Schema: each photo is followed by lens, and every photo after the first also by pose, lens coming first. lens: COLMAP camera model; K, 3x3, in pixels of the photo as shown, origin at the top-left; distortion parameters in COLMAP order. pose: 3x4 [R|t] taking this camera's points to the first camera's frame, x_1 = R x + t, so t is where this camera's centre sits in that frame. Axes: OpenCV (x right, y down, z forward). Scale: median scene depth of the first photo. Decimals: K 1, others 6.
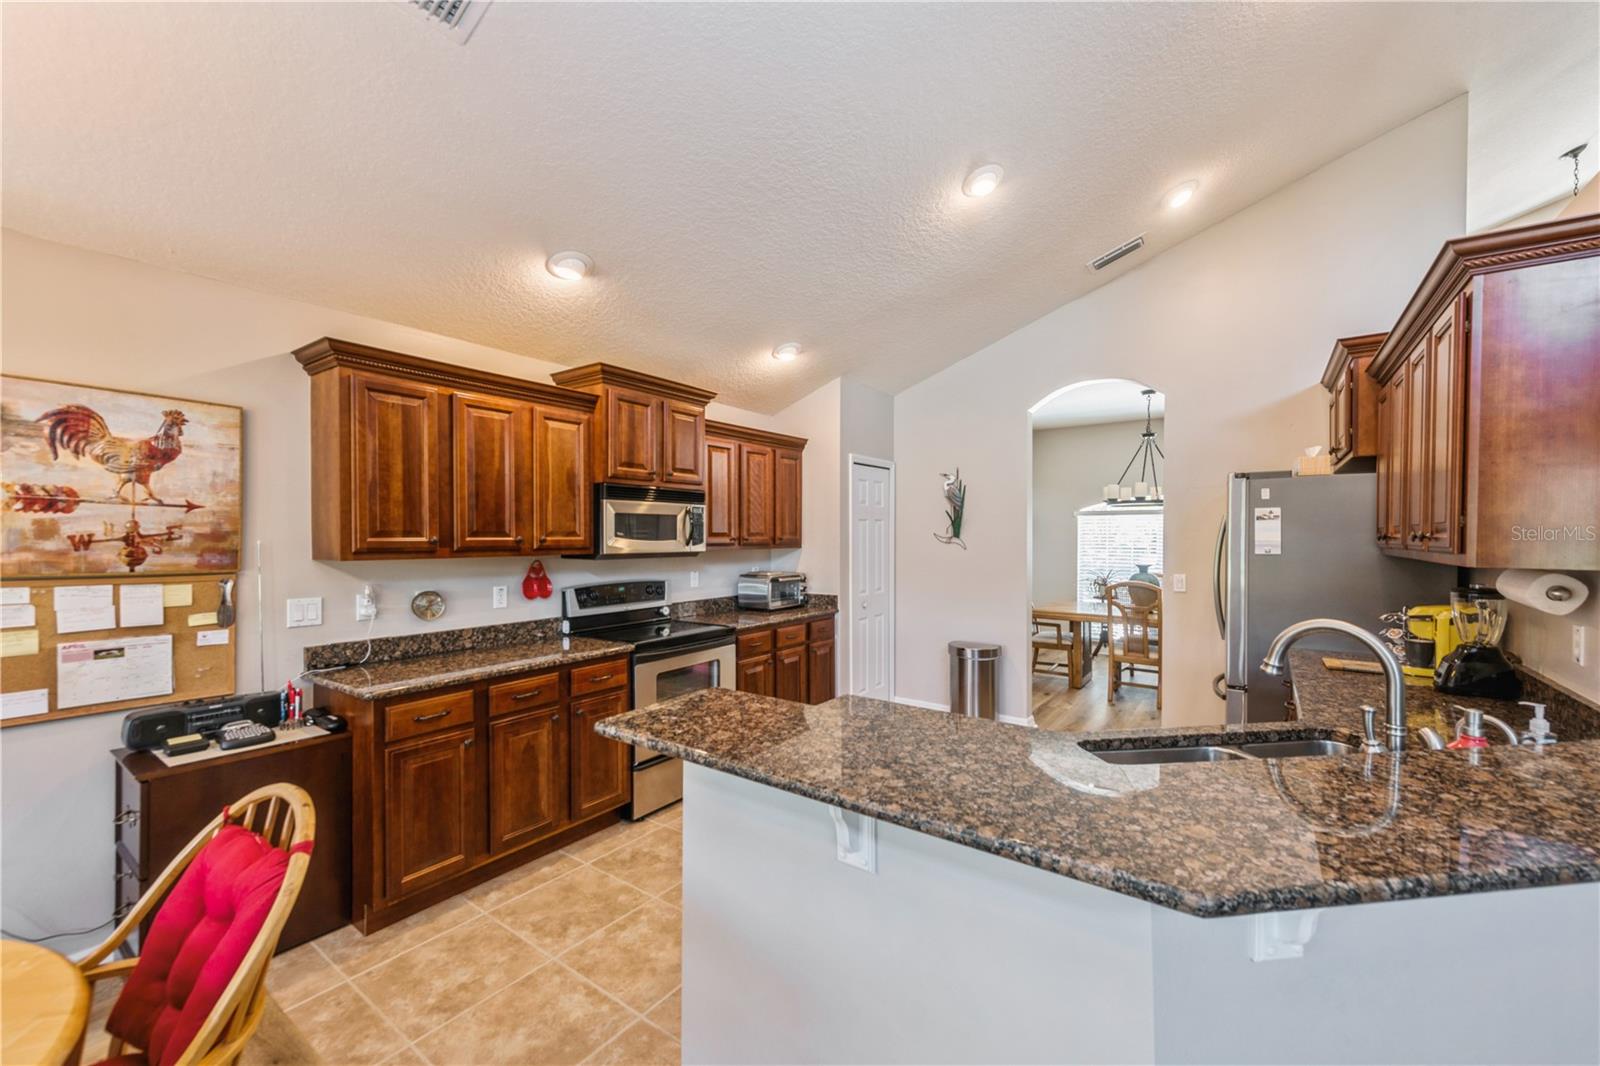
lens RADIAL K [[633.5, 0, 804.0], [0, 633.5, 541.4], [0, 0, 1]] dist [0.011406, -0.002633]
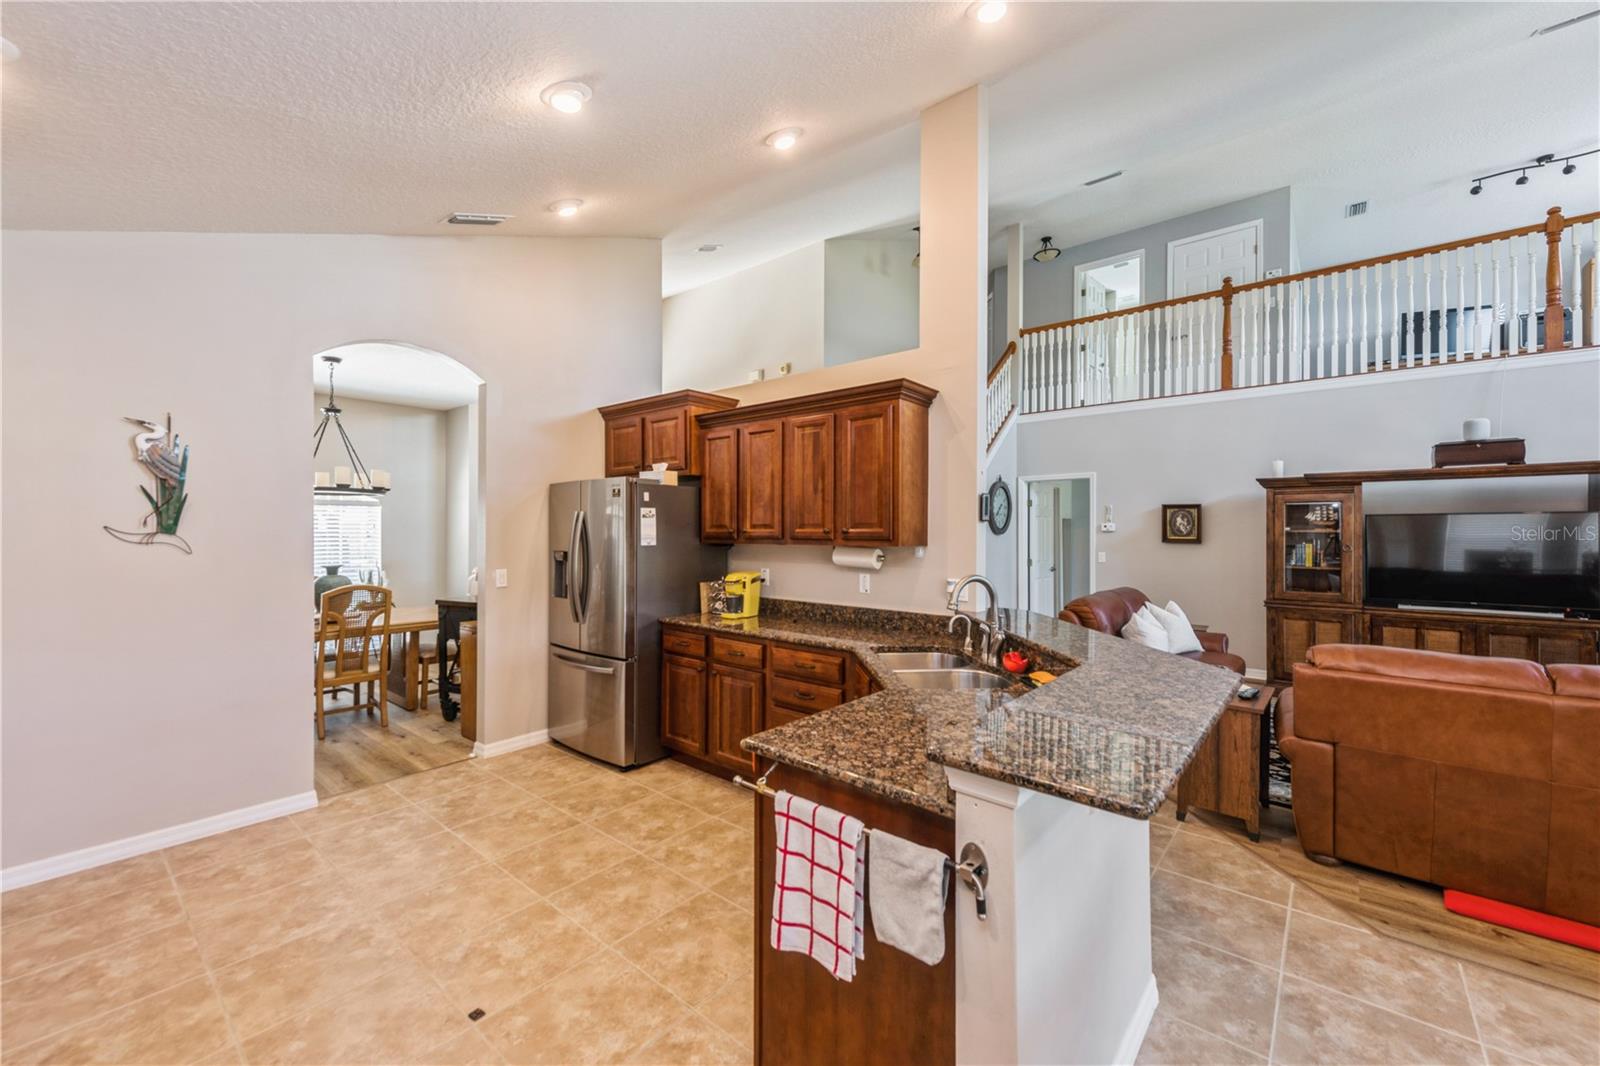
lens RADIAL K [[633.5, 0, 807.3], [0, 633.5, 525.4], [0, 0, 1]] dist [0.011406, -0.002633]
pose [[0.063253, 0.008280, 0.997963, -0.586980], [0.010896, 0.999900, -0.008987, -0.005262], [-0.997938, 0.011442, 0.063156, 0.752395]]
